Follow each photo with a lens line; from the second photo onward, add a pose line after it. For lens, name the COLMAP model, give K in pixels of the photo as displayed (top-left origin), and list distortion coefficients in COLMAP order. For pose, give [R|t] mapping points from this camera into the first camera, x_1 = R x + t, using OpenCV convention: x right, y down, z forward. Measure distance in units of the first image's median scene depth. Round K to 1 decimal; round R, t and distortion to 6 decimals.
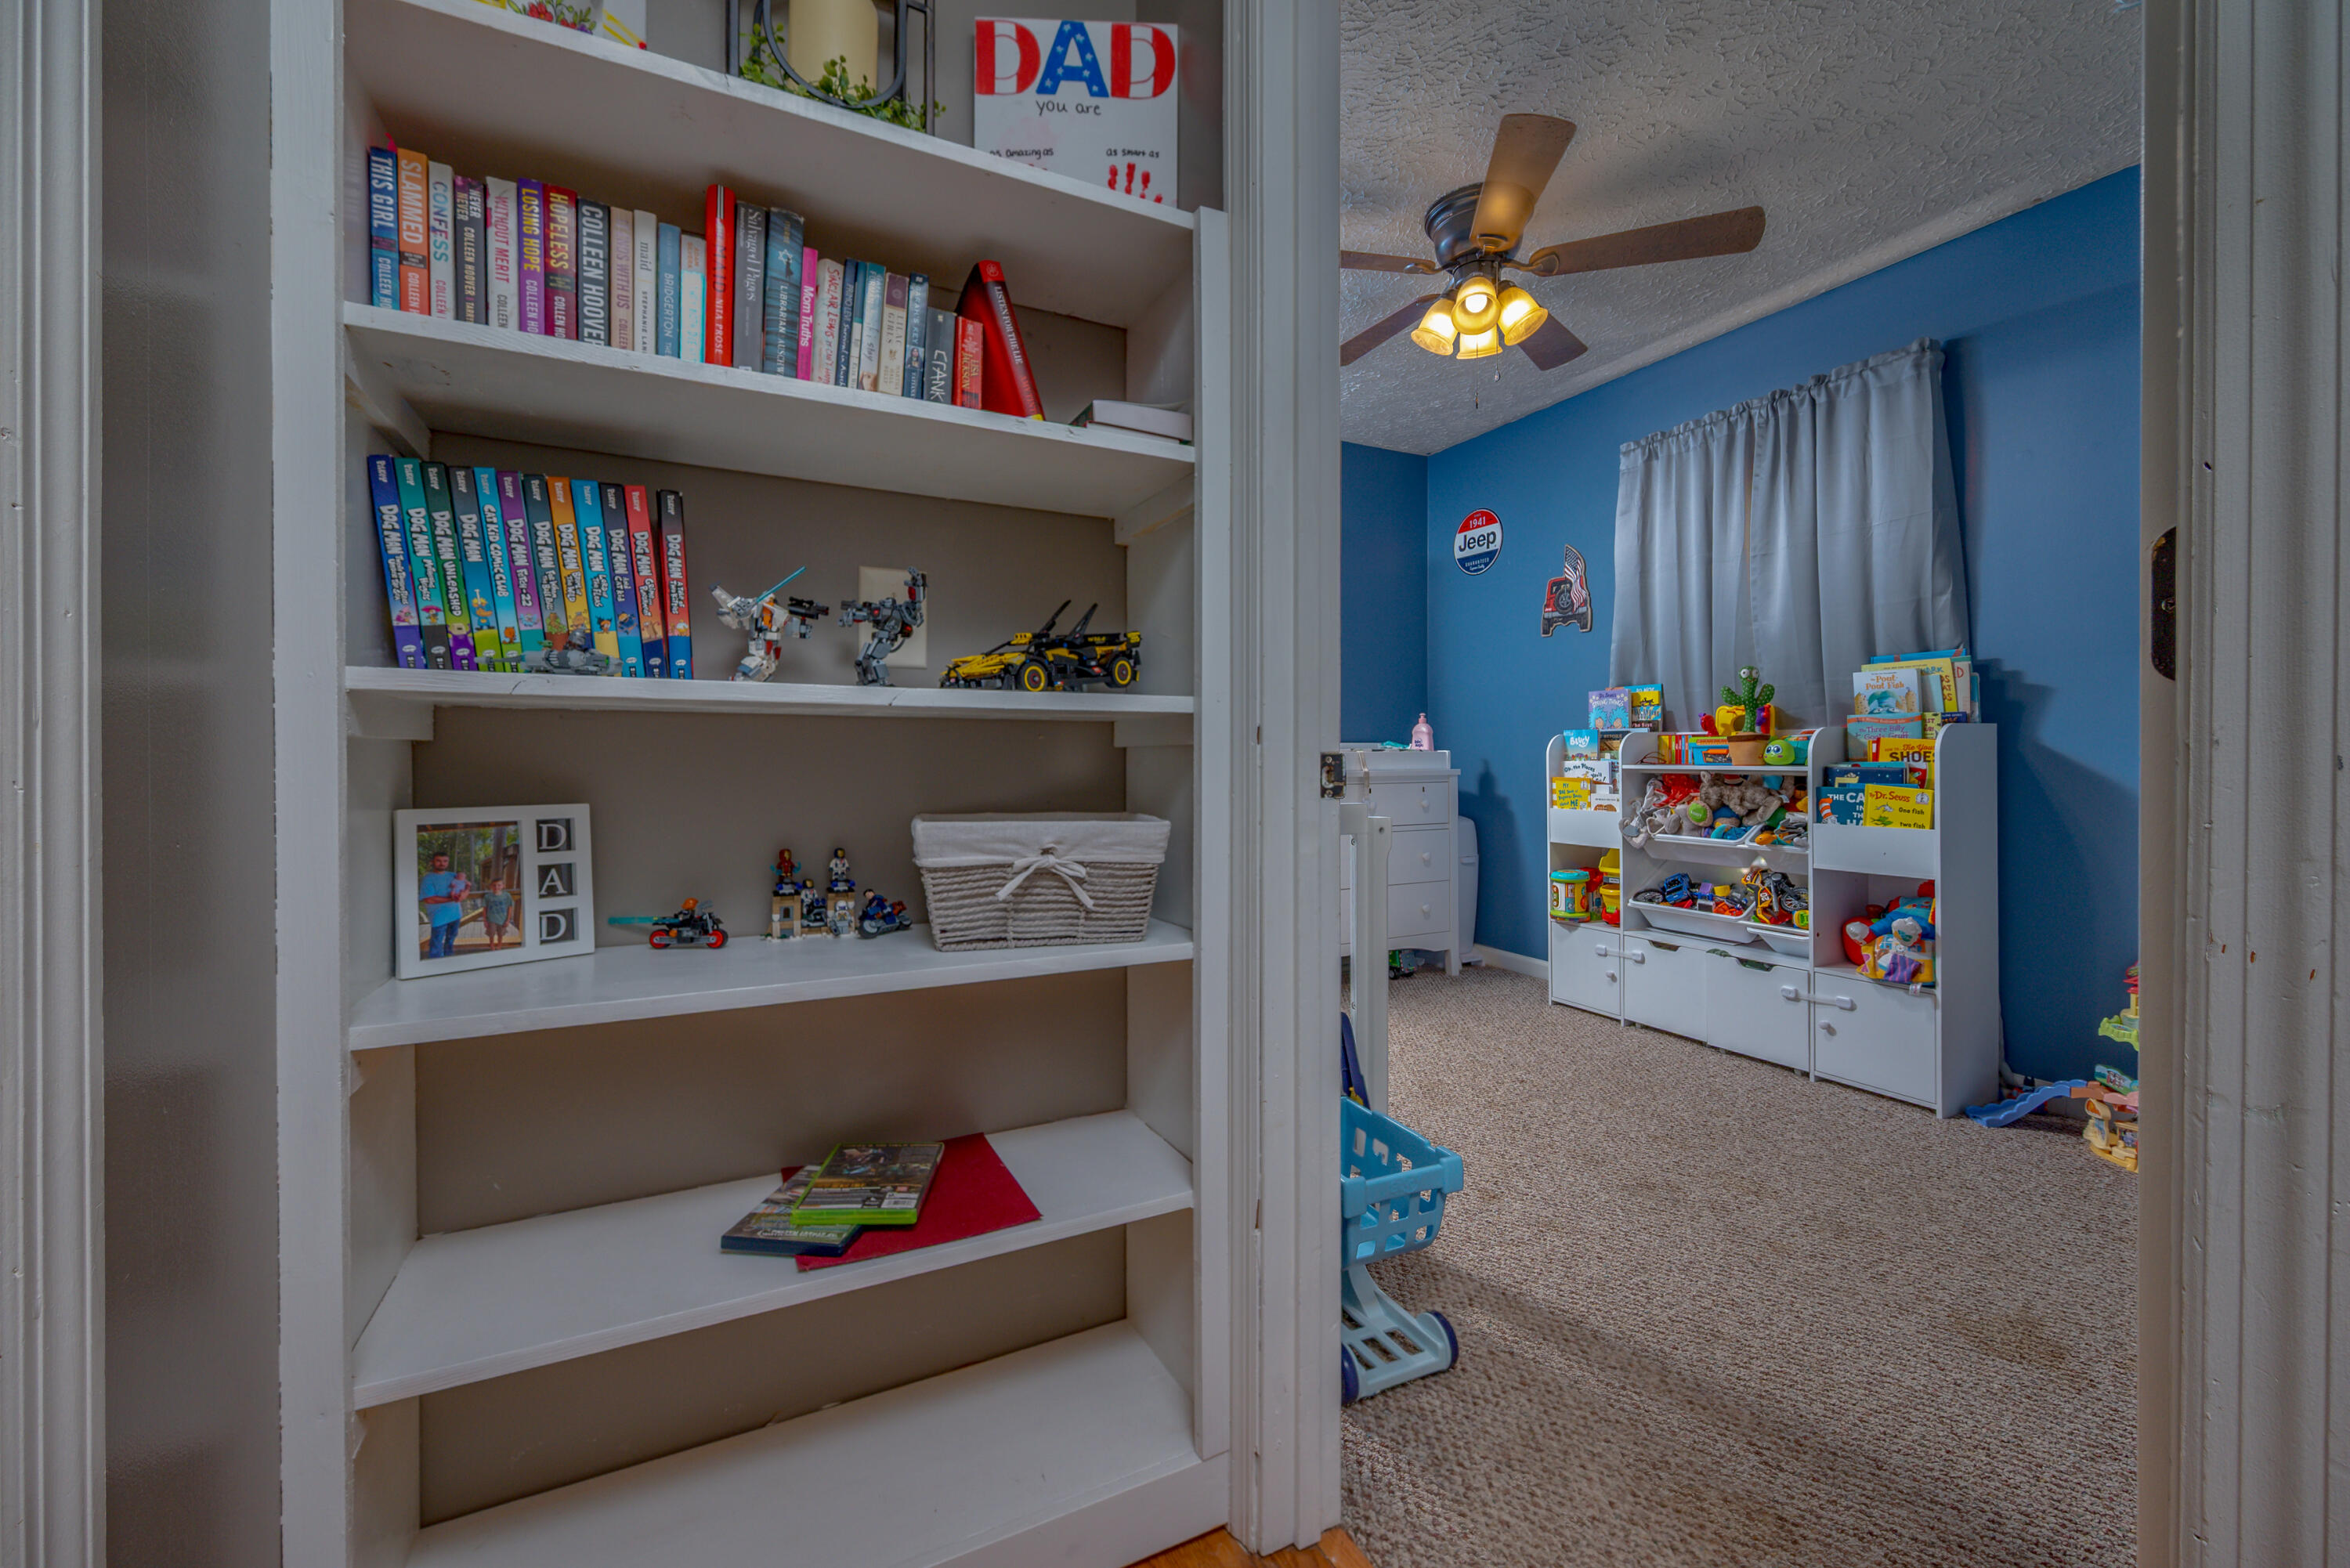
lens RADIAL K [[927.3, 0, 1160.8], [0, 927.3, 761.6], [0, 0, 1]] dist [-0.001071, -0.000077]
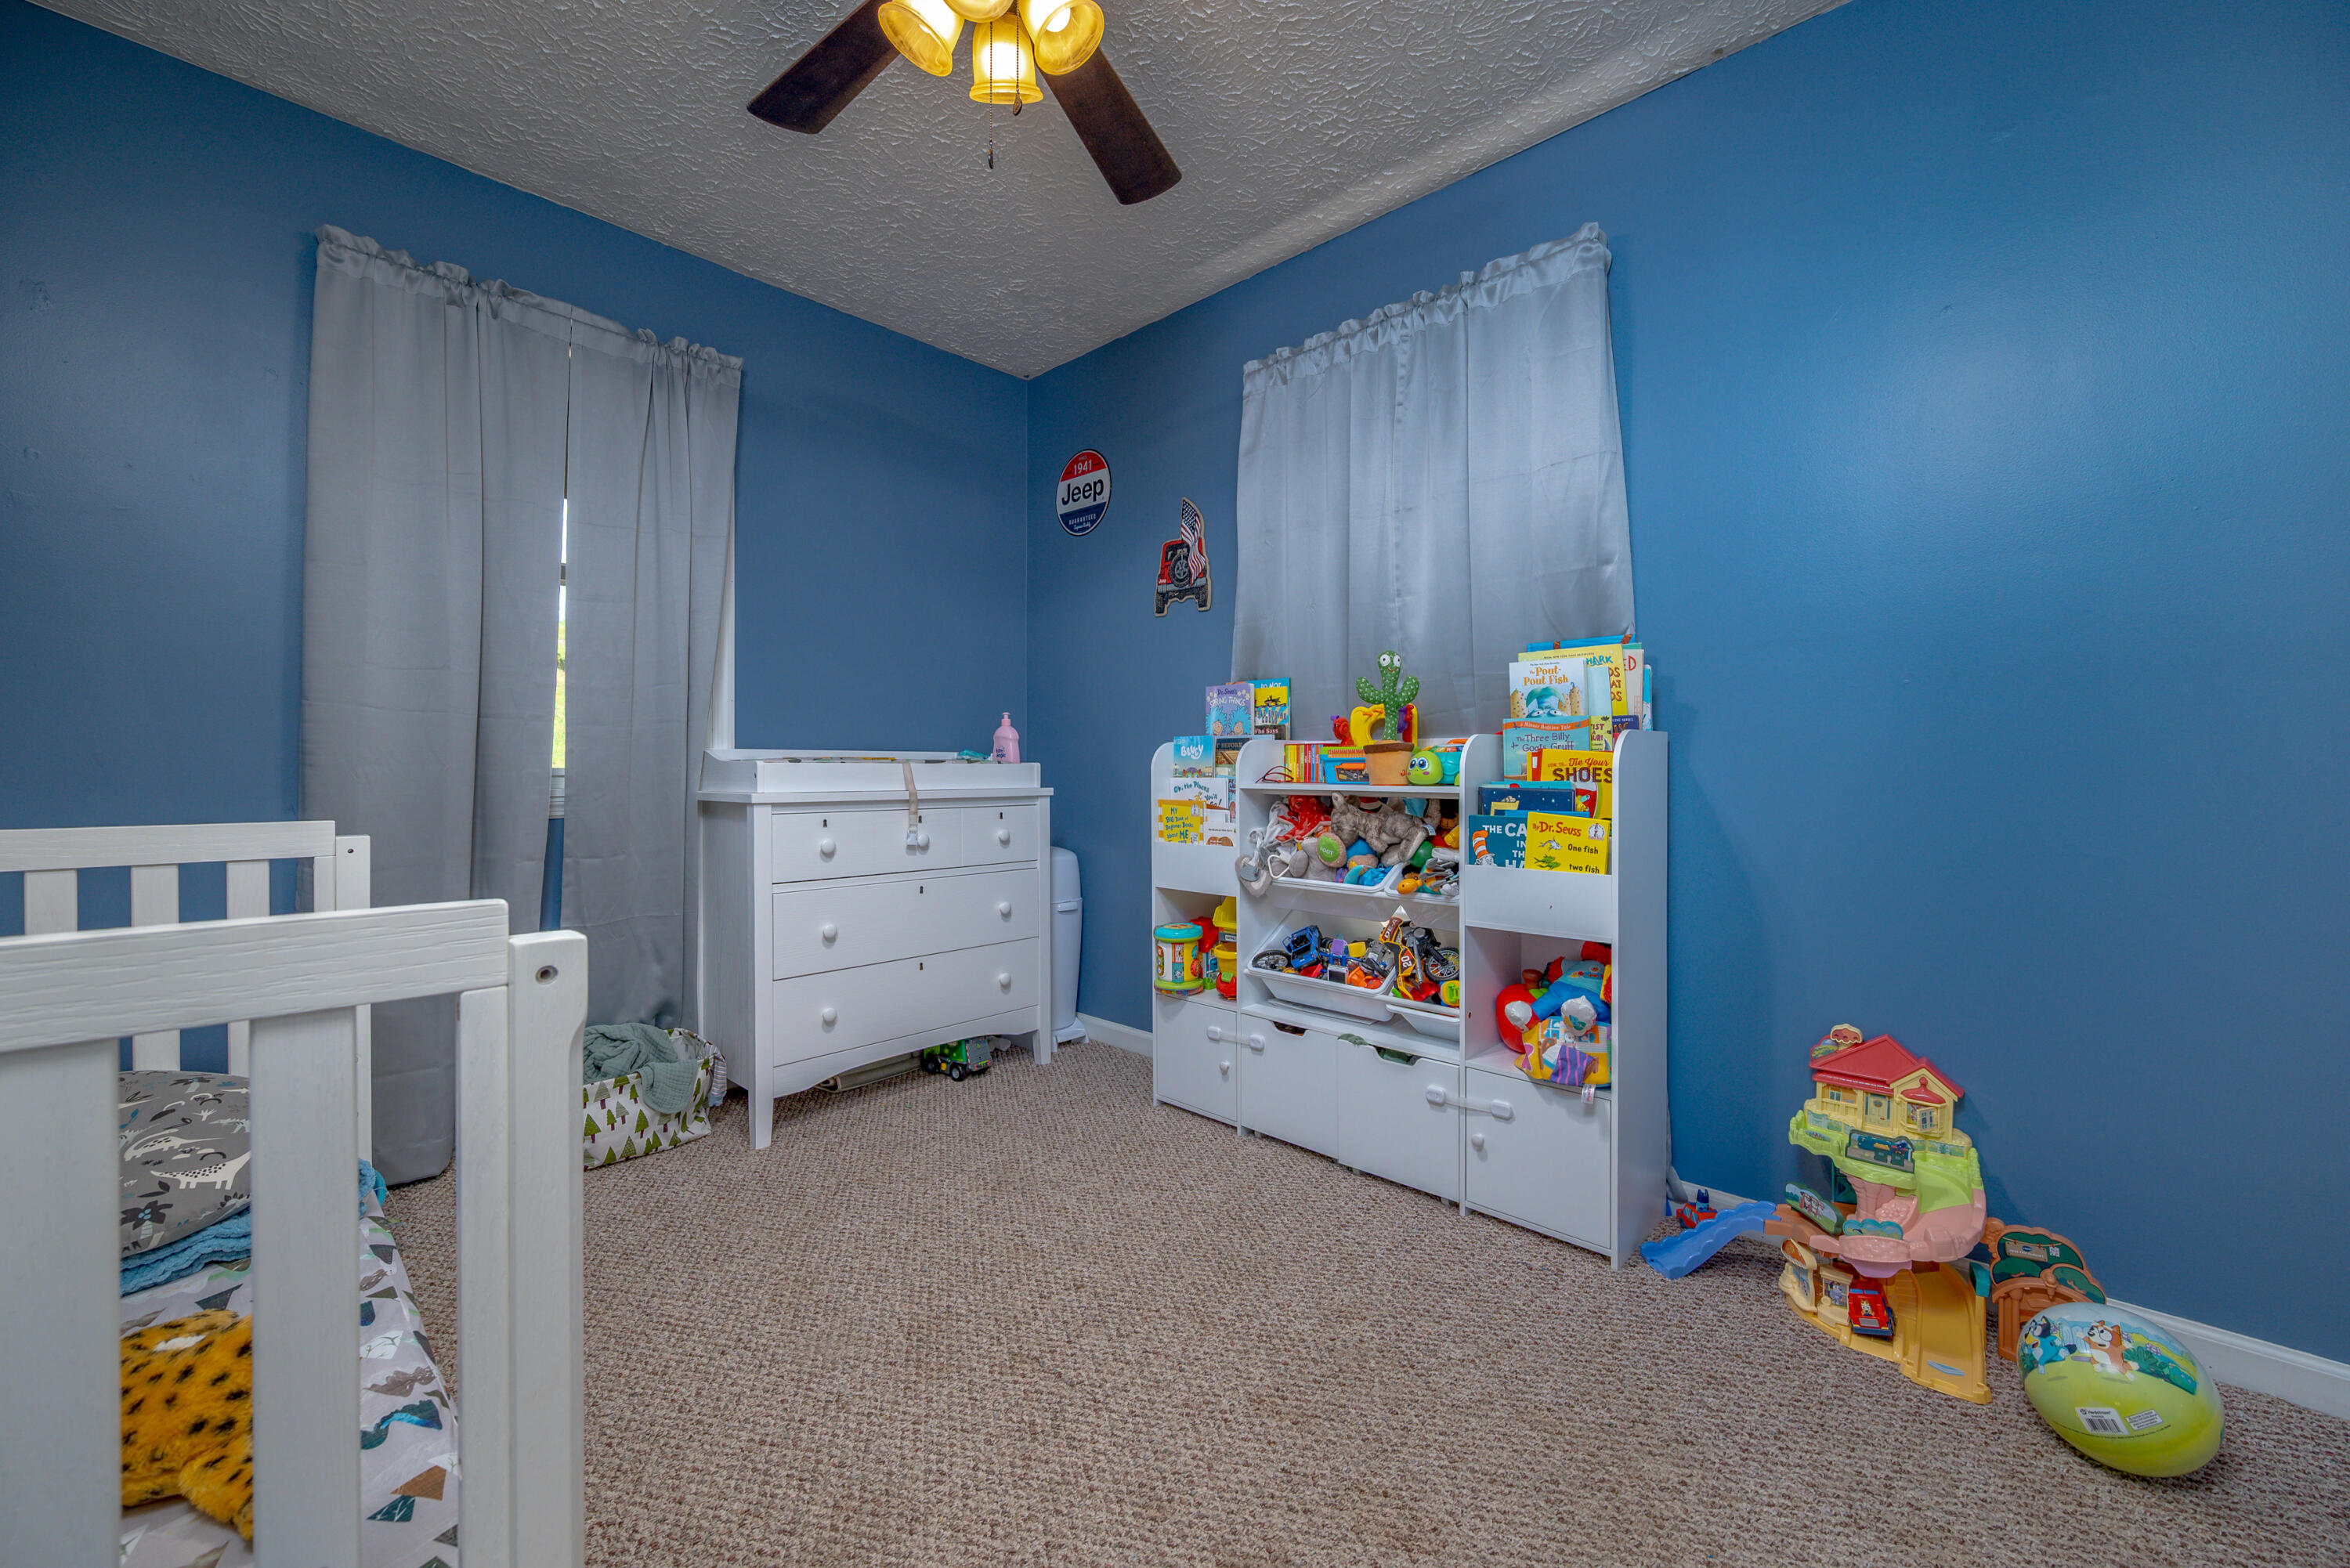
lens RADIAL K [[927.3, 0, 1182.4], [0, 927.3, 780.9], [0, 0, 1]] dist [-0.001071, -0.000077]
pose [[0.936676, 0.000354, 0.350198, 0.216567], [-0.002873, 0.999974, 0.006673, -0.003437], [-0.350186, -0.007257, 0.936652, 0.357906]]
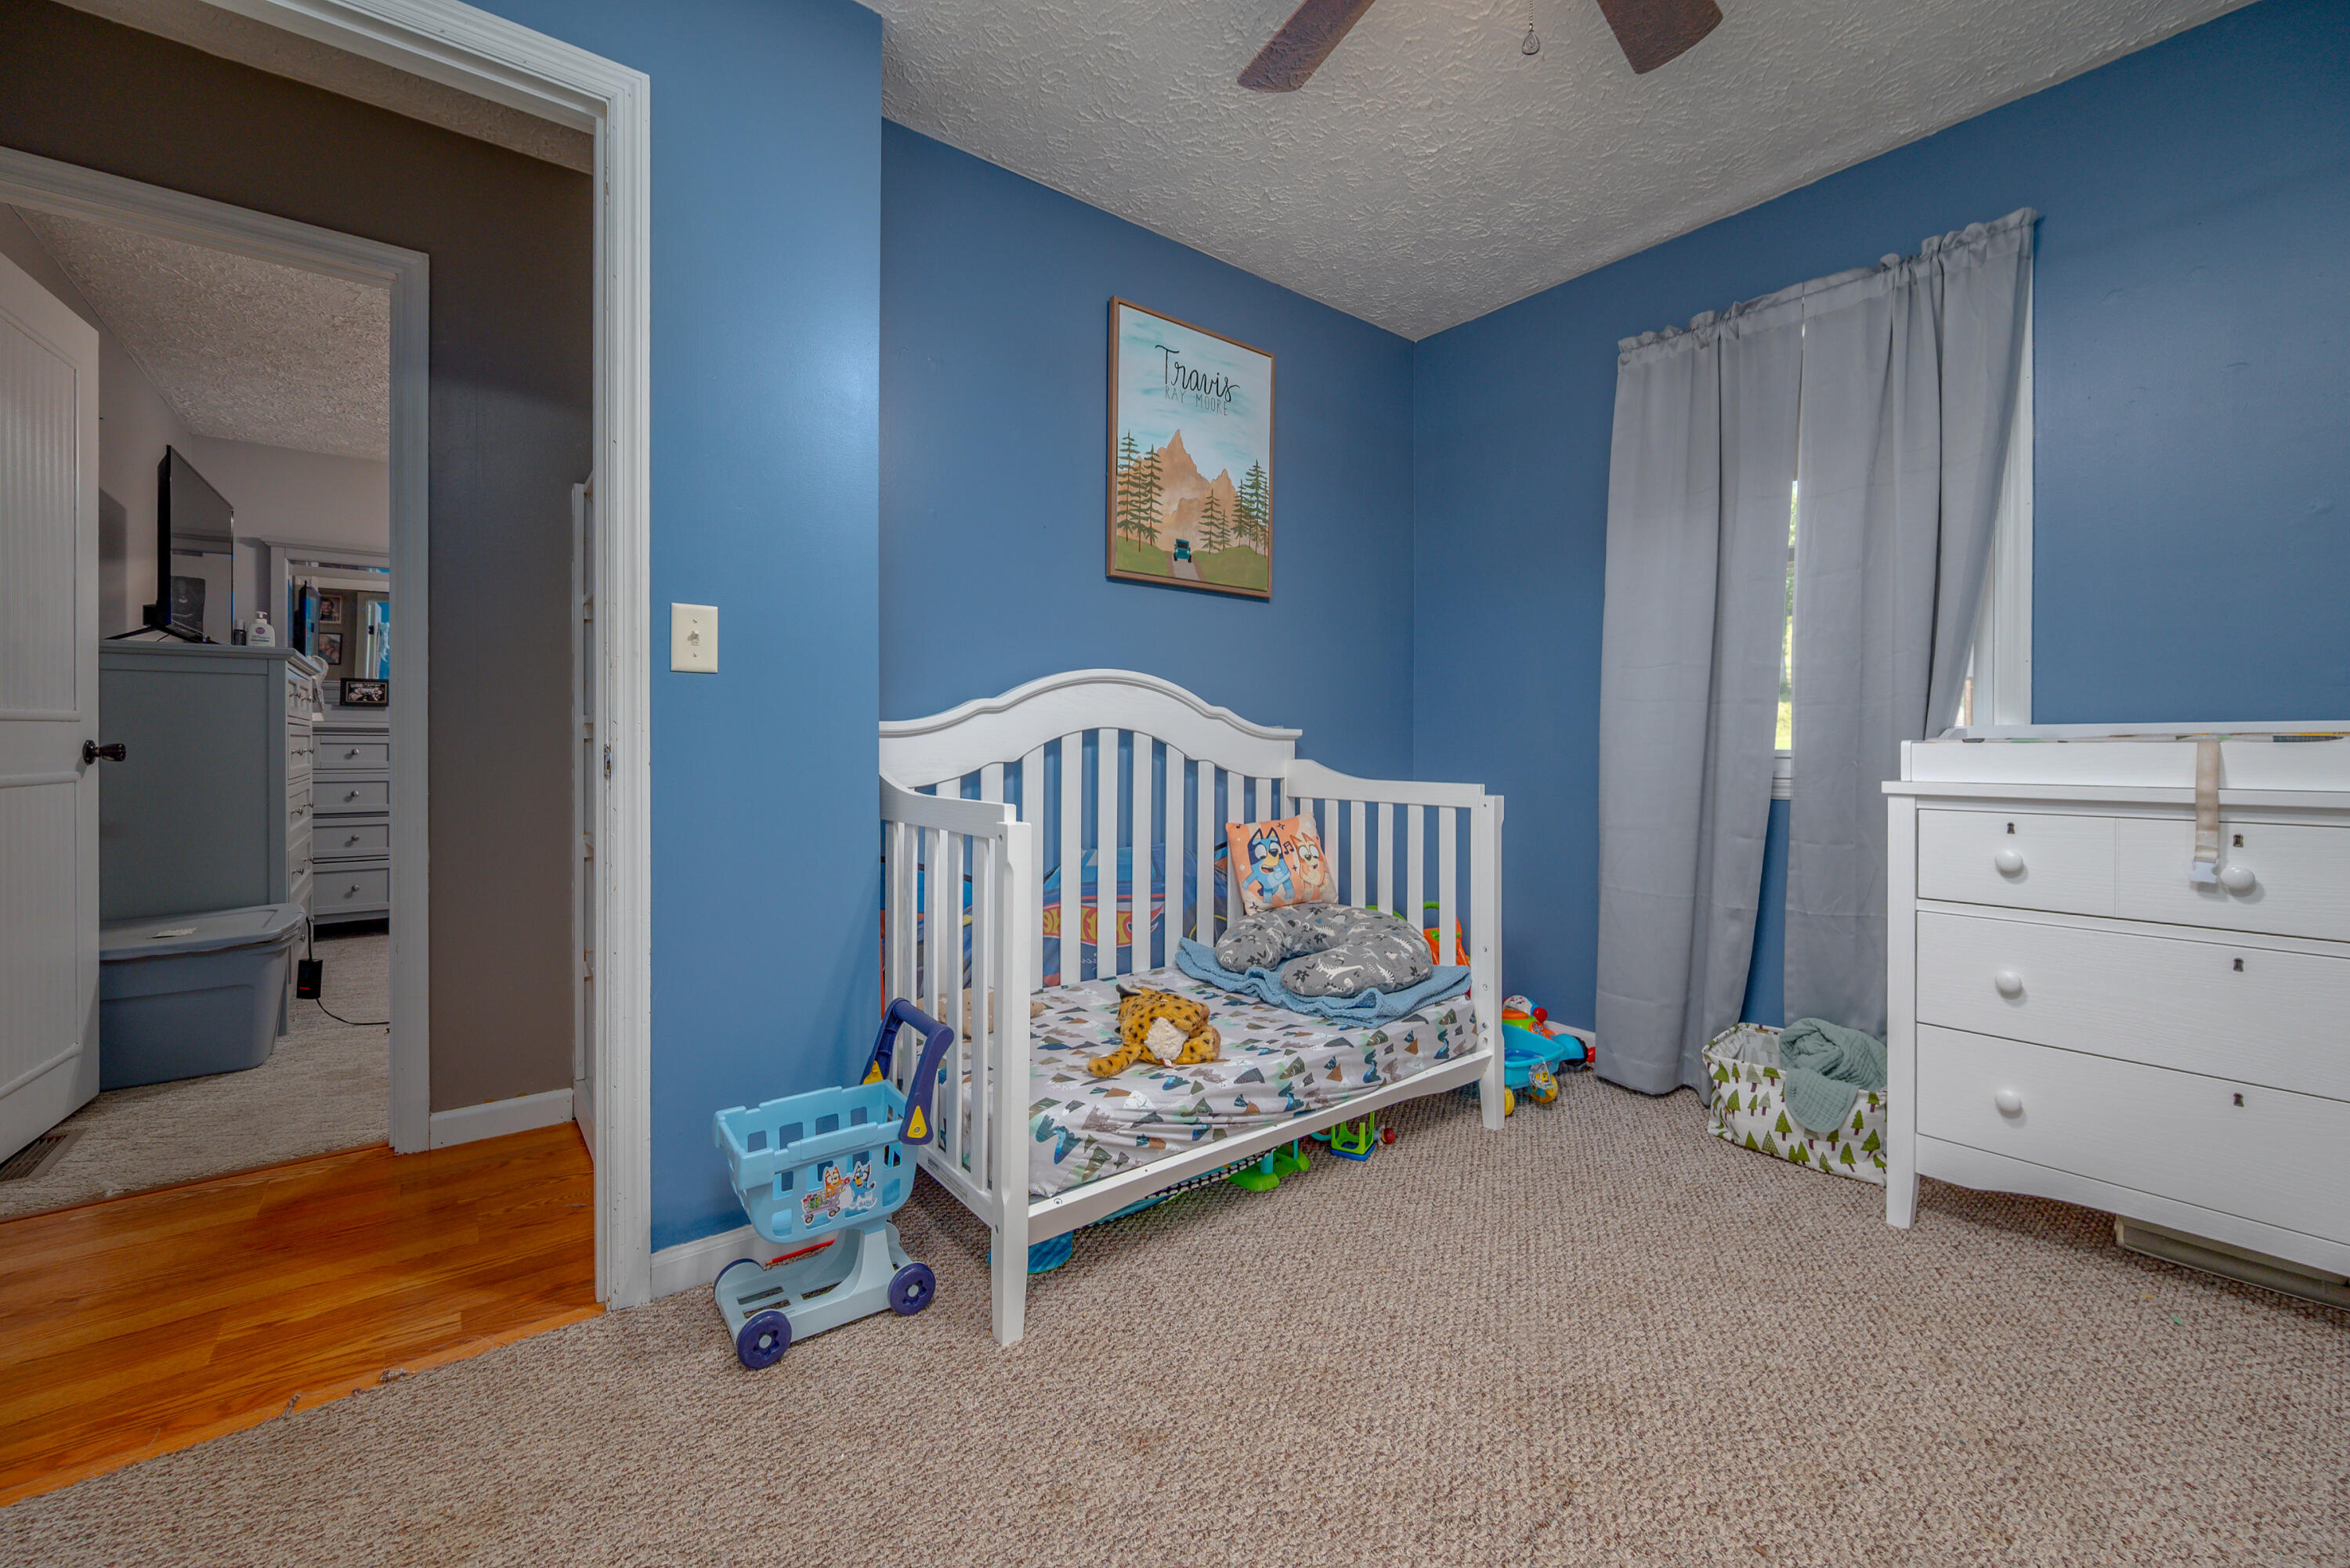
lens RADIAL K [[927.3, 0, 1167.8], [0, 927.3, 747.6], [0, 0, 1]] dist [-0.001071, -0.000077]
pose [[0.214193, 0.004185, -0.976782, 0.700278], [-0.009589, 0.999952, 0.002182, -0.006279], [0.976744, 0.008899, 0.214223, 0.618342]]
